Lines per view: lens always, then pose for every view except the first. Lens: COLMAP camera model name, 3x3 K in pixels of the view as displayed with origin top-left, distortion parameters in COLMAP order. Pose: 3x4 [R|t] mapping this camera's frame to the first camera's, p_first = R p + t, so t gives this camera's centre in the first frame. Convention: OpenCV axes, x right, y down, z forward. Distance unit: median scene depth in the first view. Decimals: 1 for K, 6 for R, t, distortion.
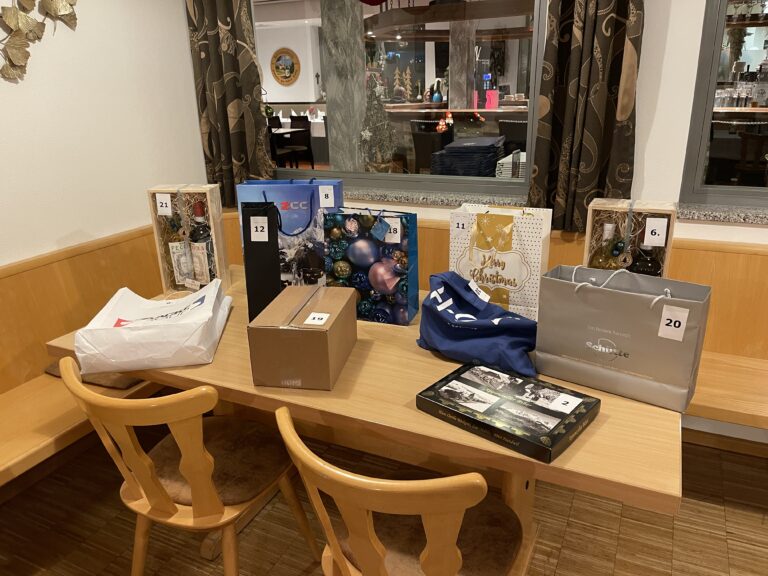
lens RADIAL K [[588.4, 0, 378.9], [0, 588.4, 293.4], [0, 0, 1]] dist [0.023312, -0.013888]
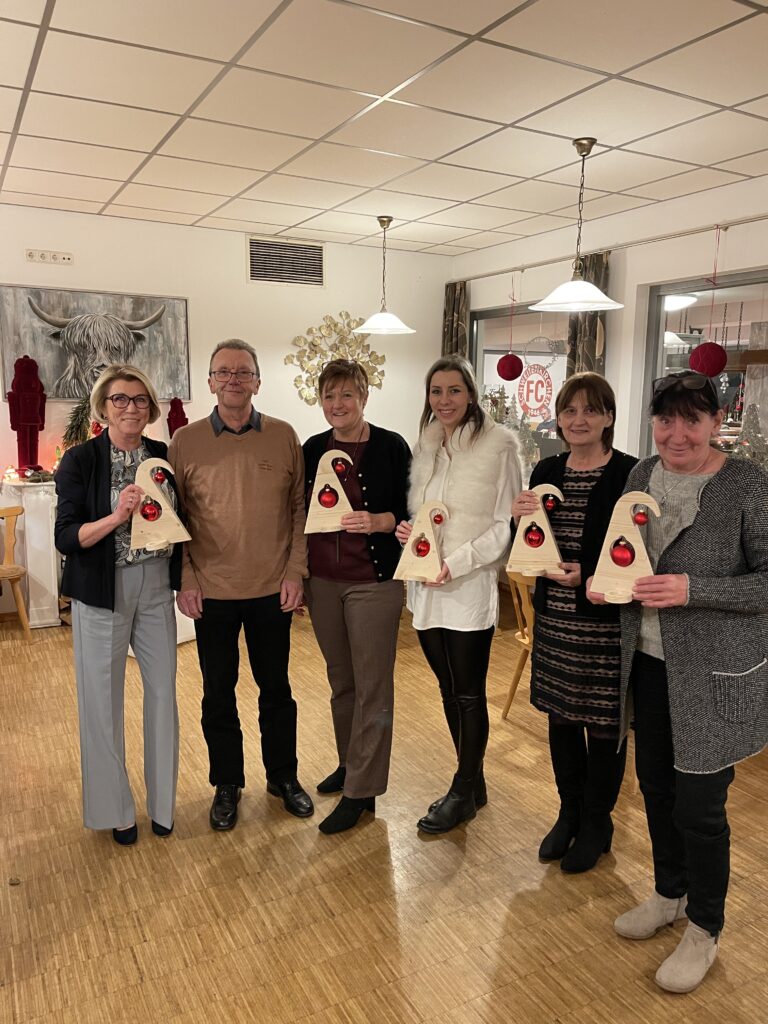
lens RADIAL K [[770.2, 0, 389.5], [0, 770.2, 515.6], [0, 0, 1]] dist [0.048117, -0.063493]
pose [[0.813854, 0.127884, -0.566823, 1.388782], [-0.229661, 0.966849, -0.111615, 0.382714], [0.533758, 0.221015, 0.816244, -1.426285]]
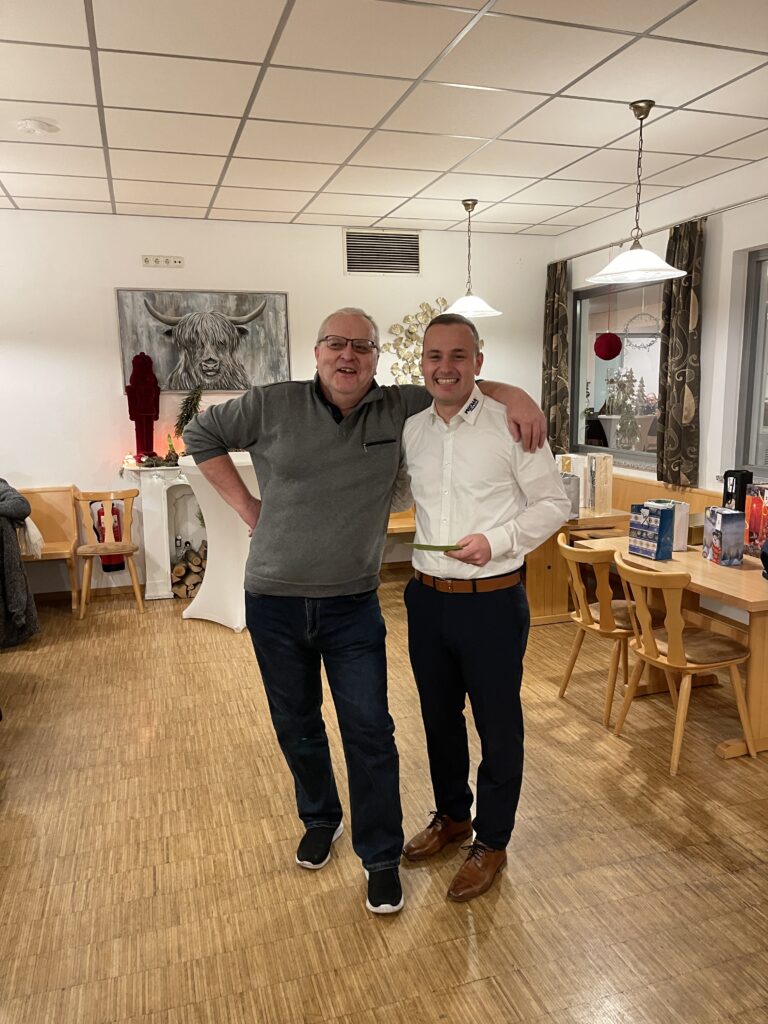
lens RADIAL K [[770.2, 0, 391.4], [0, 770.2, 521.9], [0, 0, 1]] dist [0.048117, -0.063493]
pose [[0.684034, 0.140964, -0.715700, 1.620882], [-0.250393, 0.966910, -0.048873, 0.369889], [0.685128, 0.212637, 0.696696, -1.304652]]
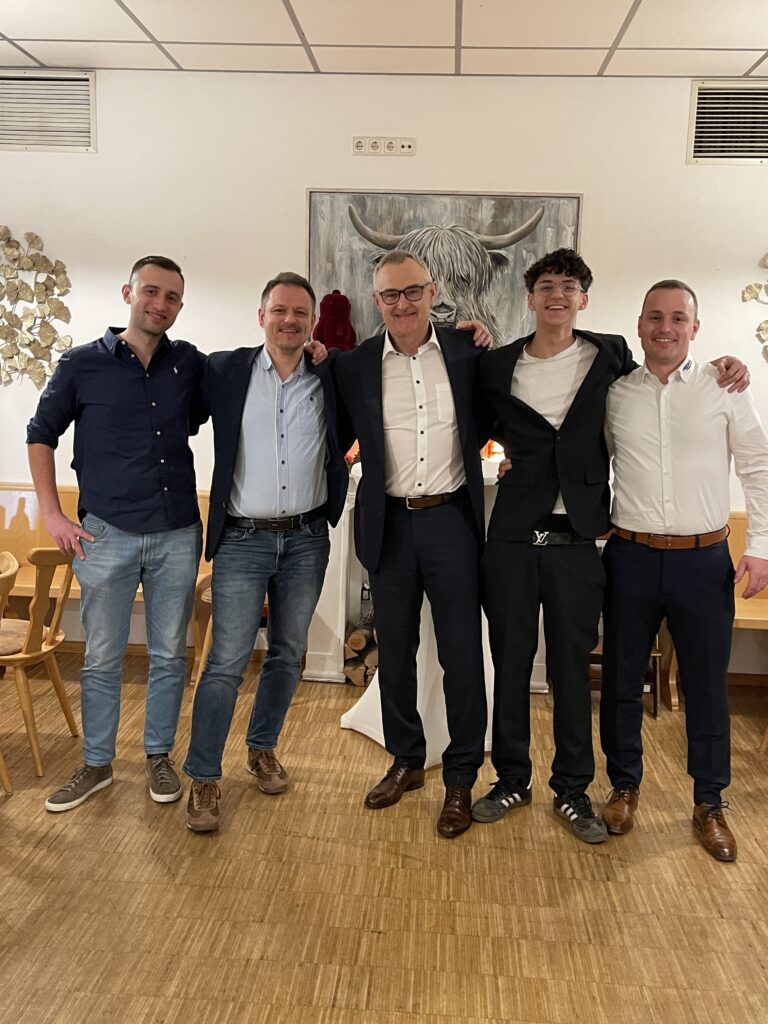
lens RADIAL K [[960.6, 0, 391.6], [0, 960.6, 512.9], [0, 0, 1]] dist [0.026337, 0.000000]
pose [[0.371493, 0.176875, -0.911432, 1.045172], [-0.353366, 0.934738, 0.037369, 0.212935], [0.858560, 0.308187, 0.409751, -0.732491]]
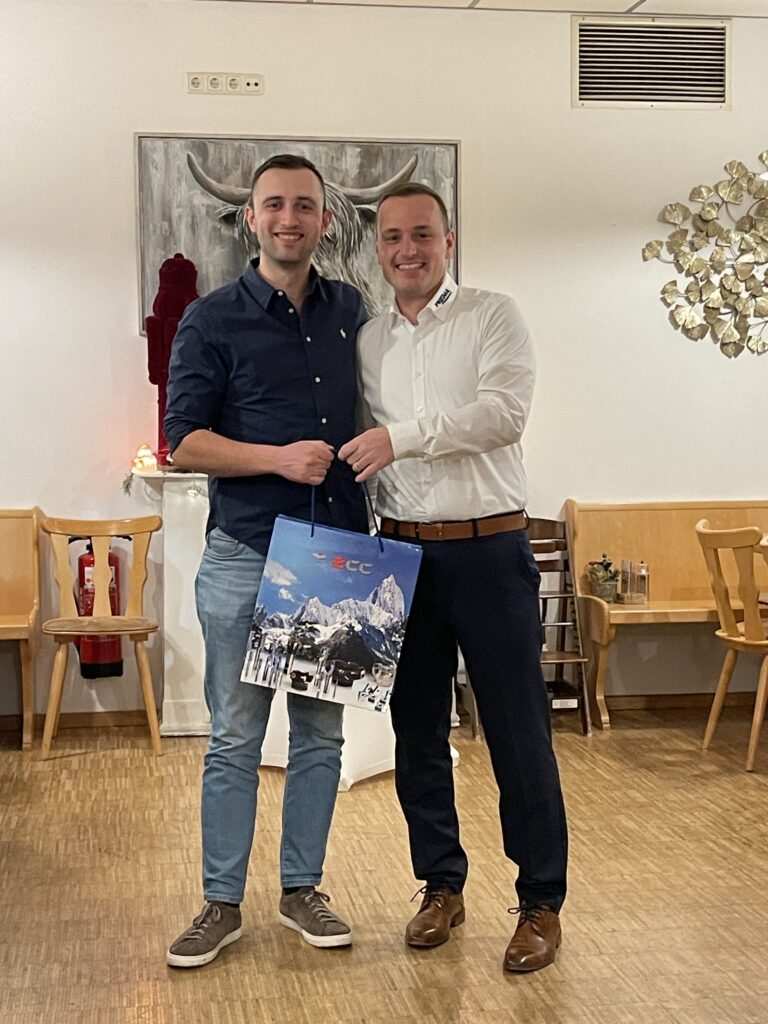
lens RADIAL K [[1738.4, 0, 401.6], [0, 1738.4, 529.8], [0, 0, 1]] dist [0.089720, 0.000000]
pose [[0.570588, 0.081128, -0.817219, 1.874415], [-0.289839, 0.950967, -0.107962, 0.591731], [0.768390, 0.298464, 0.566124, -1.481462]]
